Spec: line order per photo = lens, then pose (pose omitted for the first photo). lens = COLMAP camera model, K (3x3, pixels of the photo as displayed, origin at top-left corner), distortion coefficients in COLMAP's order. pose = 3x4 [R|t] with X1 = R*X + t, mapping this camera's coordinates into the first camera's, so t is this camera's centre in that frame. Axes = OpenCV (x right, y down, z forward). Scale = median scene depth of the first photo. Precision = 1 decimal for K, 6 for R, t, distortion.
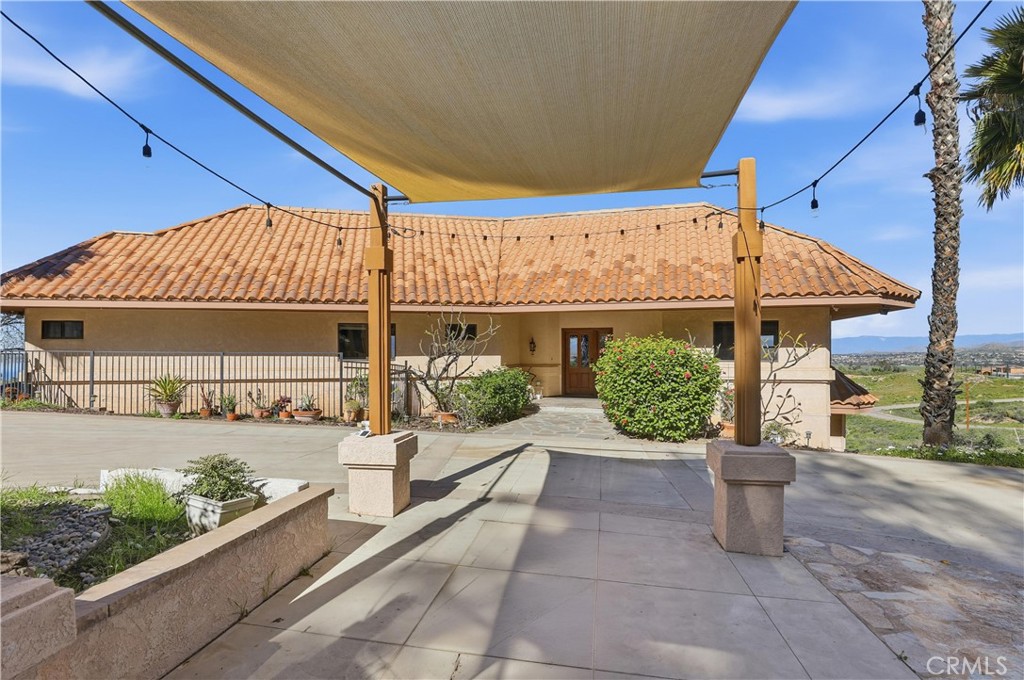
lens RADIAL K [[484.0, 0, 498.7], [0, 484.0, 359.1], [0, 0, 1]] dist [-0.021390, 0.001802]
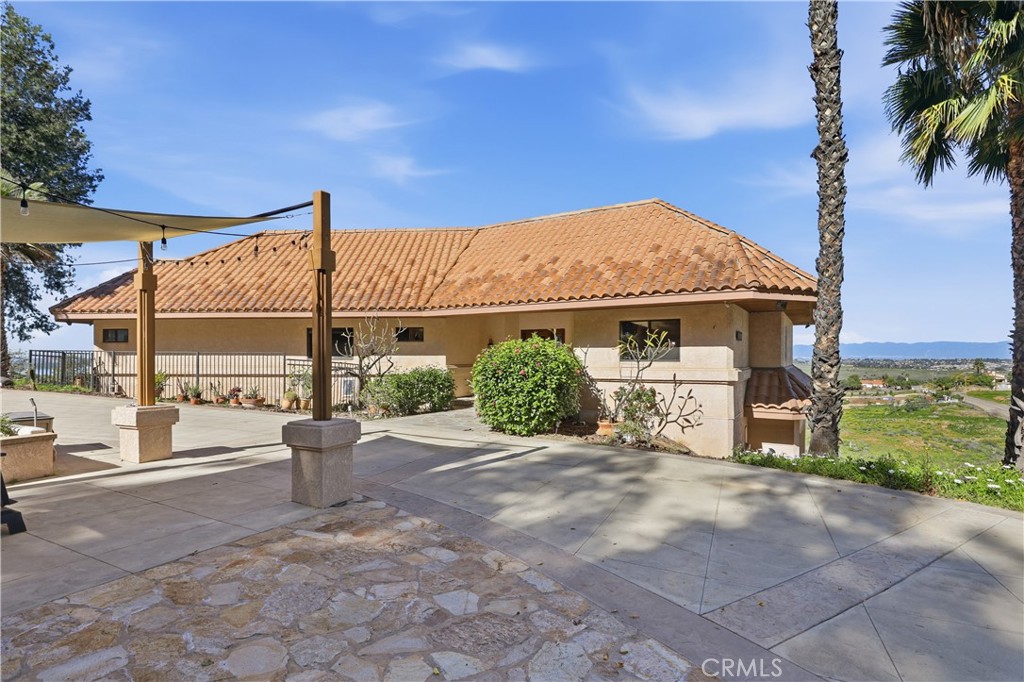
lens RADIAL K [[484.0, 0, 486.7], [0, 484.0, 363.6], [0, 0, 1]] dist [-0.021390, 0.001802]
pose [[0.966605, 0.005323, -0.256215, 0.472655], [-0.005367, 0.999985, 0.000528, 0.011575], [0.256214, 0.000865, 0.966620, -0.035863]]
